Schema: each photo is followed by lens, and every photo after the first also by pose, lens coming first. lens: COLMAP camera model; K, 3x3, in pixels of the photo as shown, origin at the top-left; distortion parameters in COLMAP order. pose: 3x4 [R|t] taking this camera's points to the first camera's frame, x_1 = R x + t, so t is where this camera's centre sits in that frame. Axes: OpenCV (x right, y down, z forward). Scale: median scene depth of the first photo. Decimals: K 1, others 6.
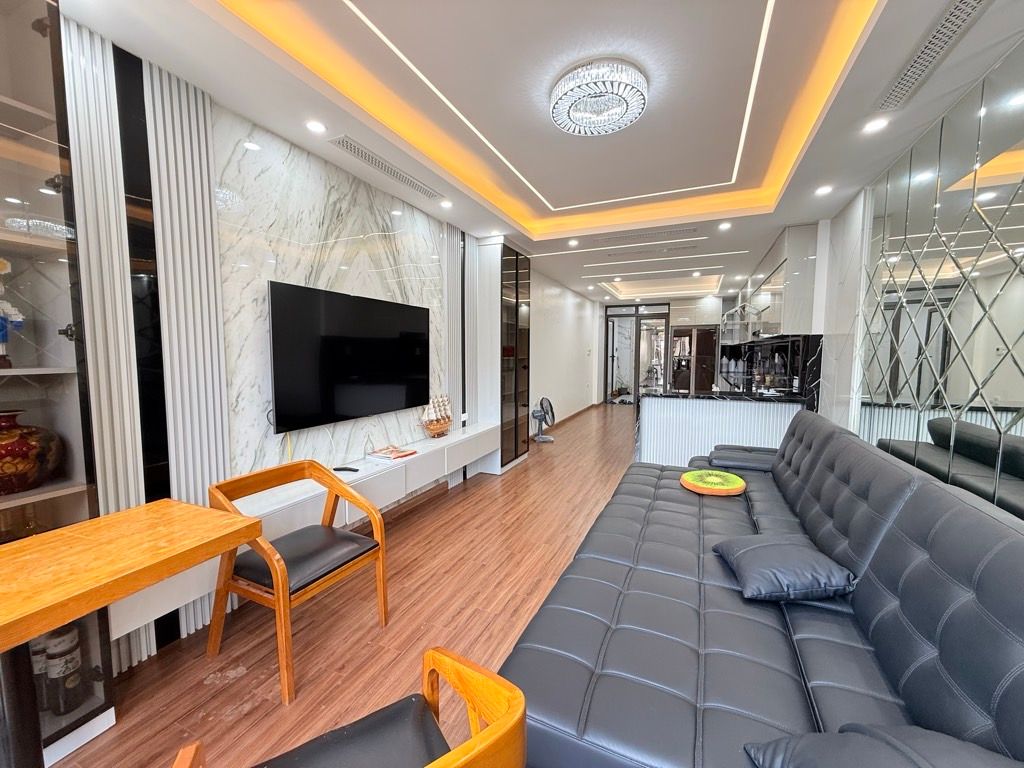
lens RADIAL K [[409.2, 0, 514.4], [0, 409.2, 384.8], [0, 0, 1]] dist [-0.001501, 0.000090]
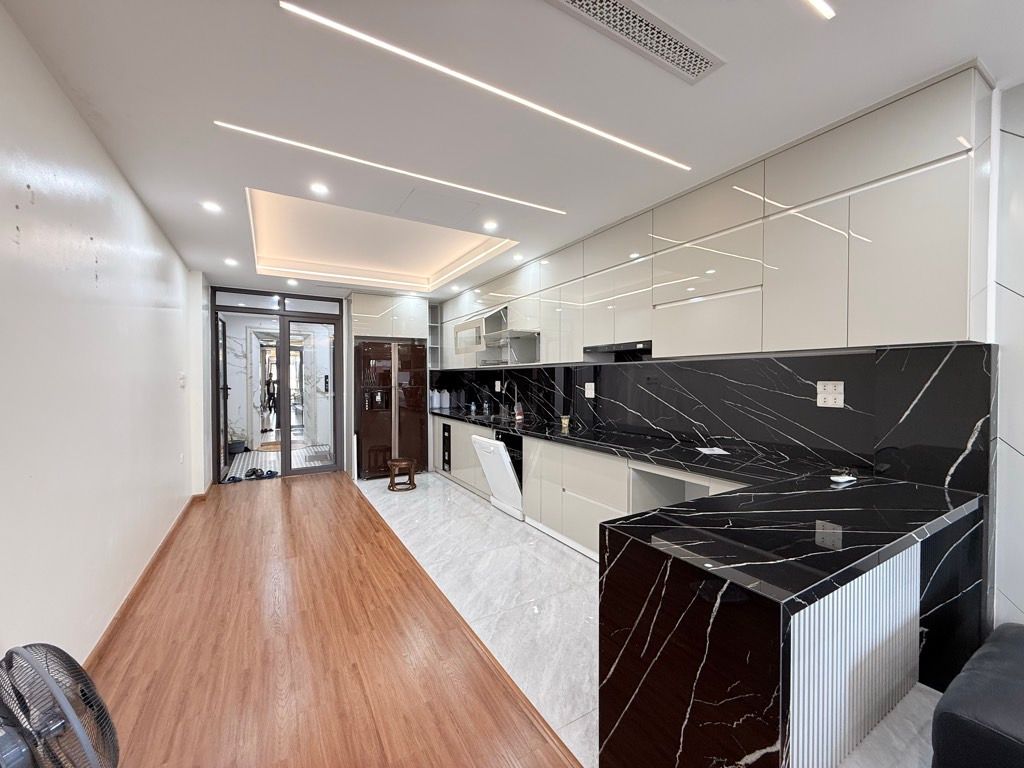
lens RADIAL K [[409.2, 0, 514.4], [0, 409.2, 384.8], [0, 0, 1]] dist [-0.001501, 0.000090]
pose [[0.574263, -0.013997, 0.818551, 0.027322], [0.065866, 0.997403, -0.029153, -0.037351], [-0.816017, 0.070656, 0.573693, 0.439384]]
